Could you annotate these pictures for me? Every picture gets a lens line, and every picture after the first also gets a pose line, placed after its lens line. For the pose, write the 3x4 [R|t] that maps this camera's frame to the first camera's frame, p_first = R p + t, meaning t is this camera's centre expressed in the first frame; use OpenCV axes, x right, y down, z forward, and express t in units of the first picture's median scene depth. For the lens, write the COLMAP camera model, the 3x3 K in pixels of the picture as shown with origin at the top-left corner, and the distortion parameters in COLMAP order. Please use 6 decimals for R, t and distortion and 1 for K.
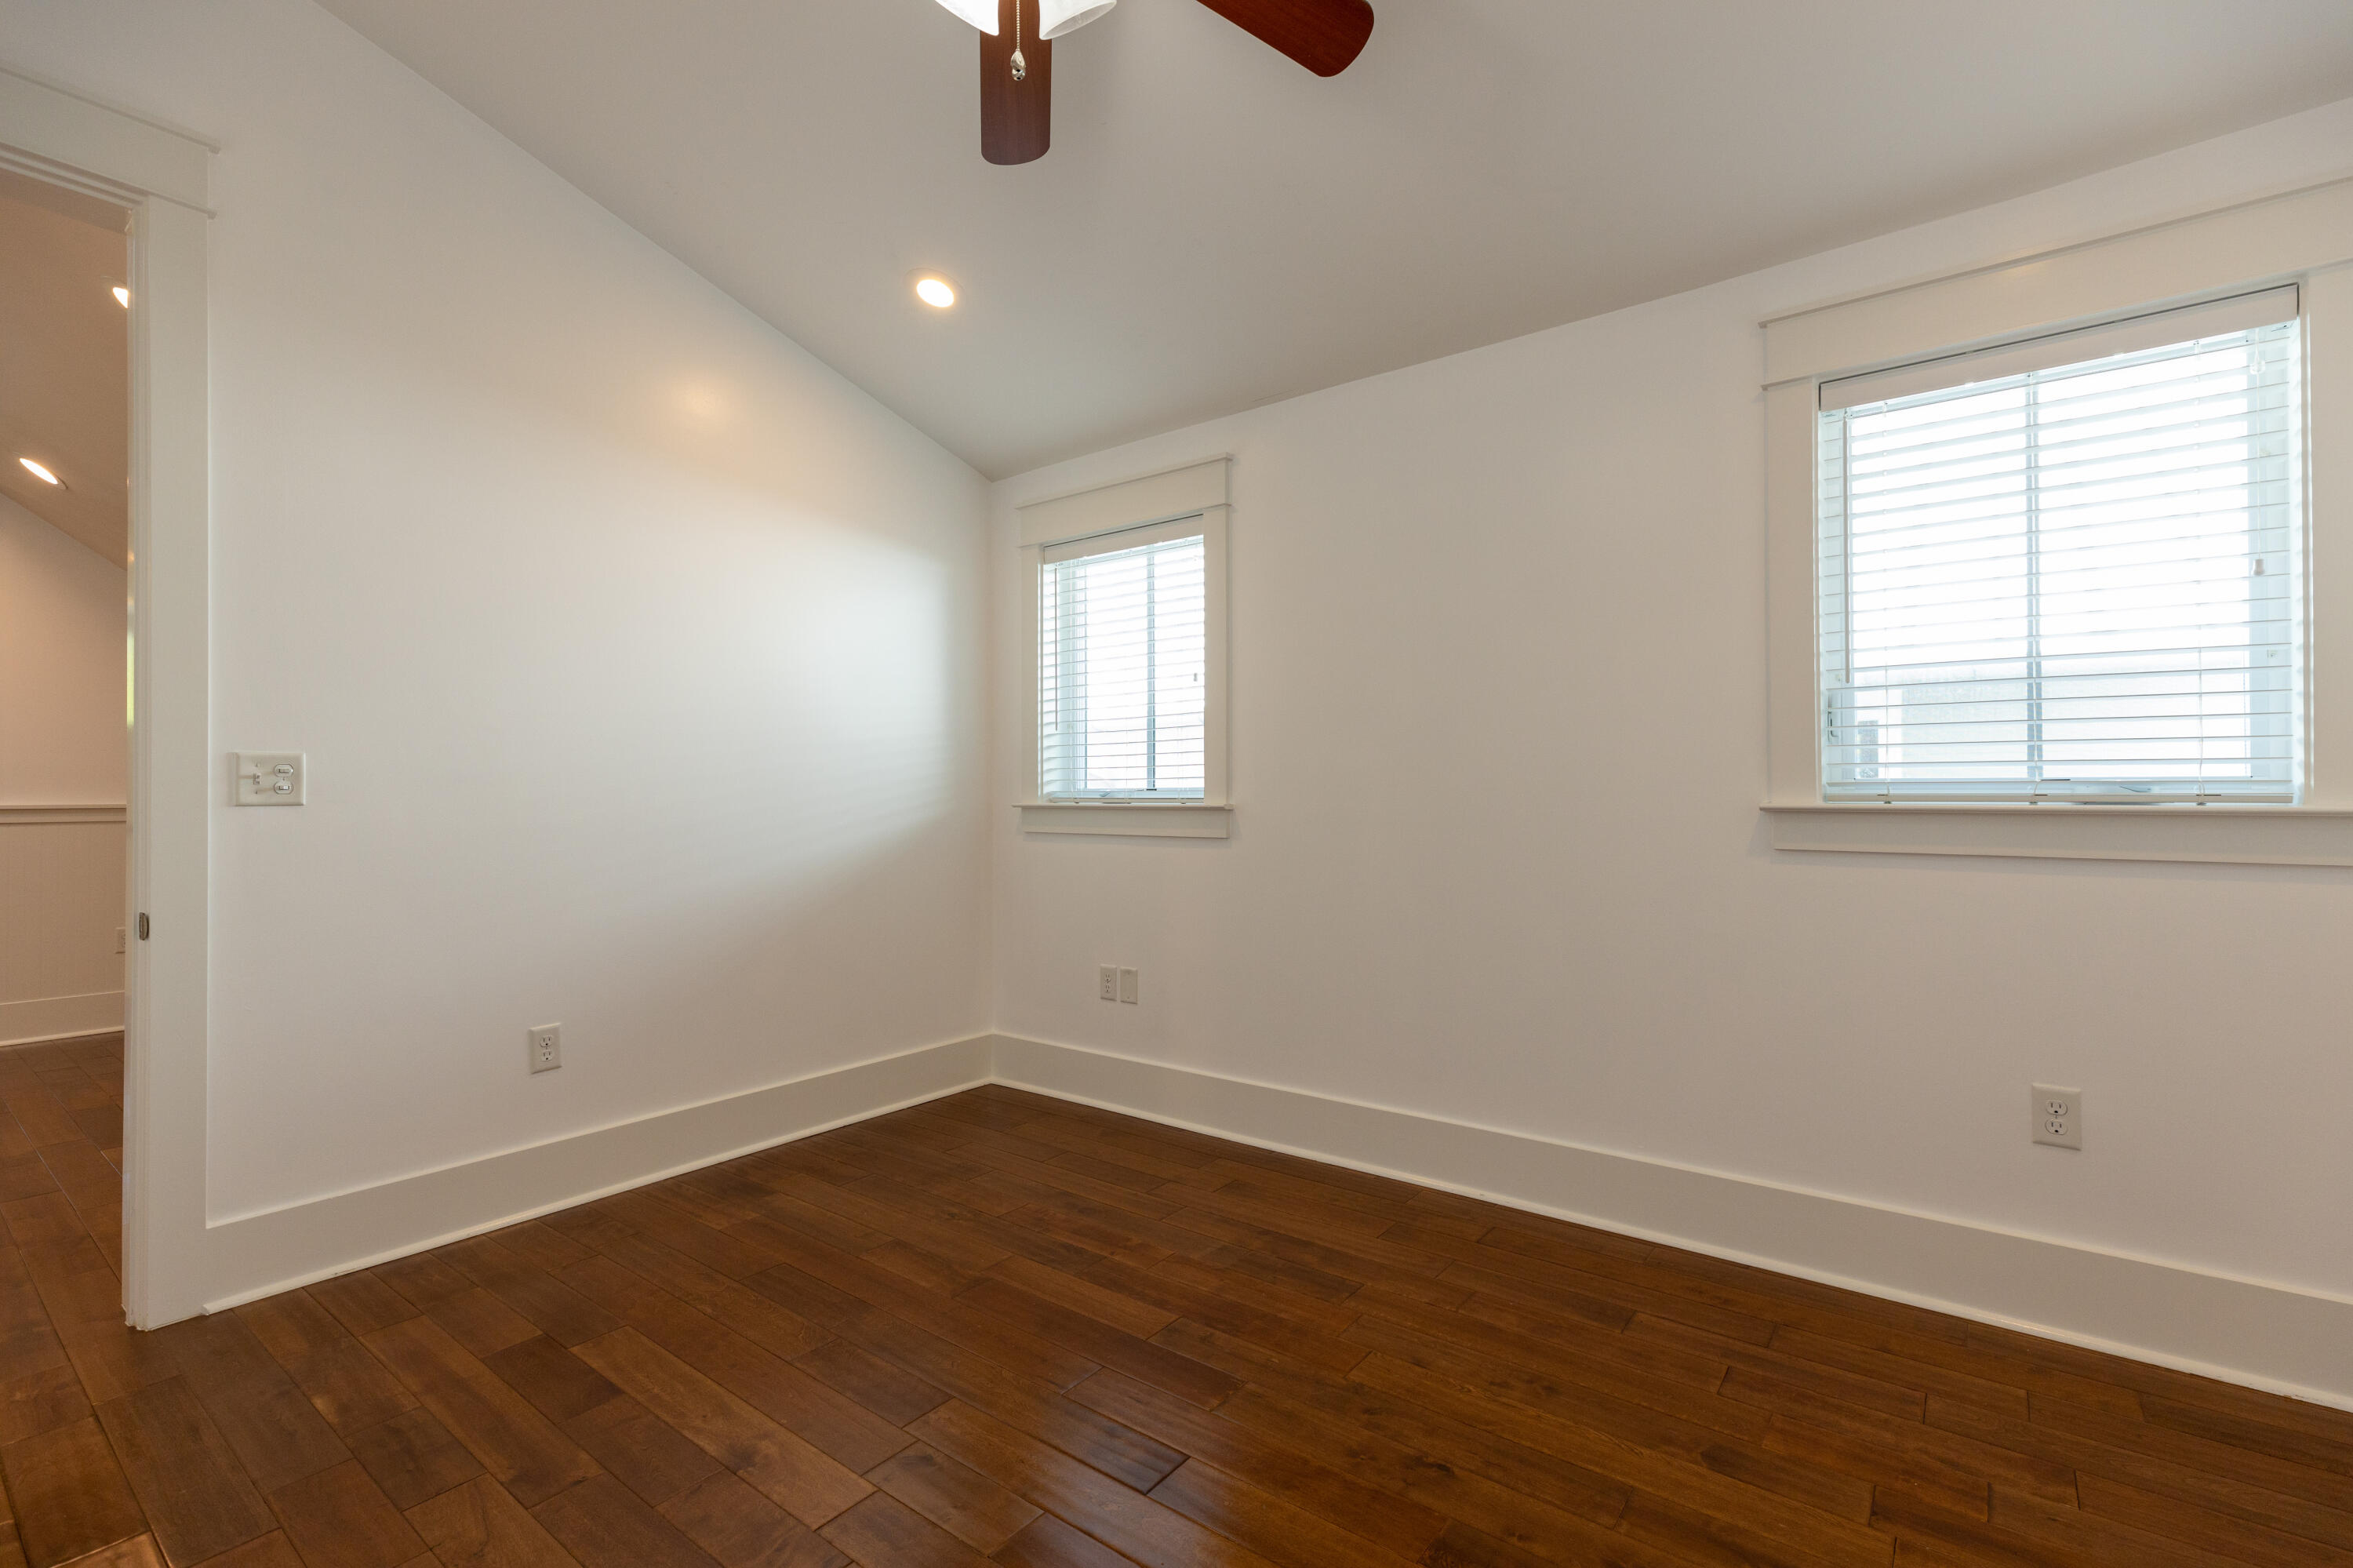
lens RADIAL K [[1063.9, 0, 1186.2], [0, 1063.9, 785.4], [0, 0, 1]] dist [0.001639, 0.000019]
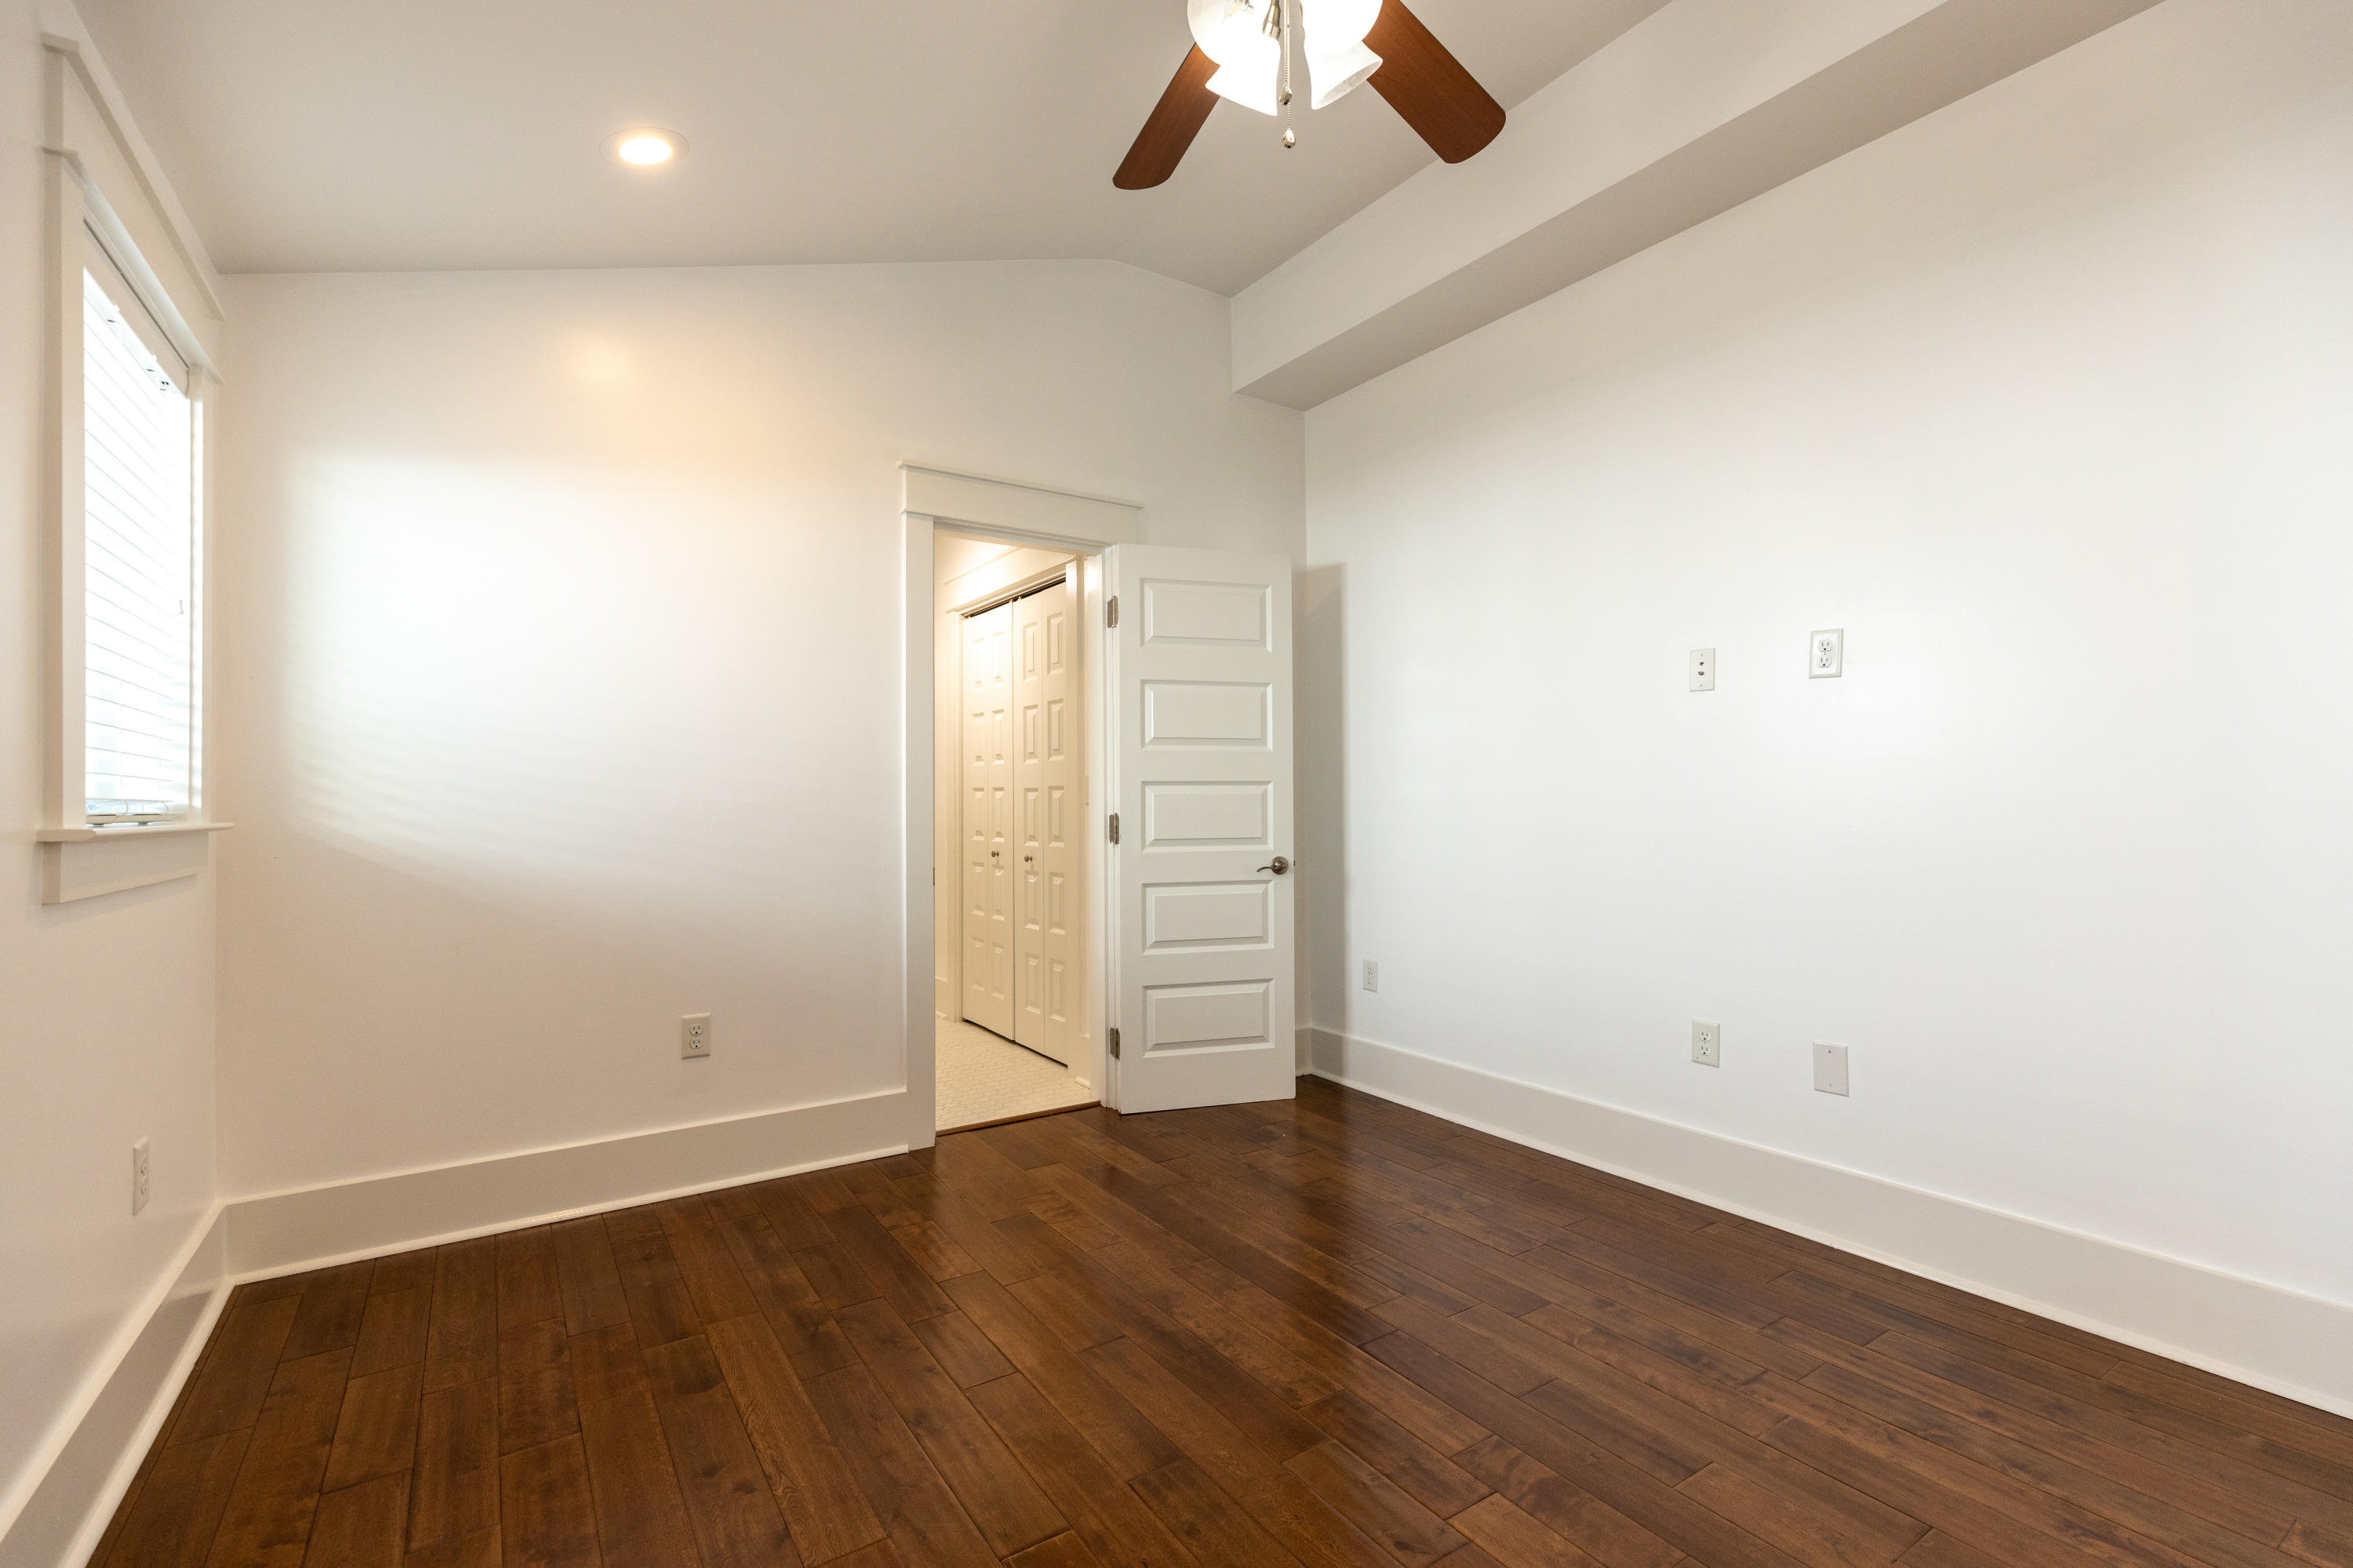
lens RADIAL K [[1063.9, 0, 1182.5], [0, 1063.9, 791.0], [0, 0, 1]] dist [0.001639, 0.000019]
pose [[-0.945770, 0.015748, 0.324454, -0.369040], [0.011207, 0.999811, -0.015859, 0.016523], [-0.324643, -0.011362, -0.945768, 1.906852]]
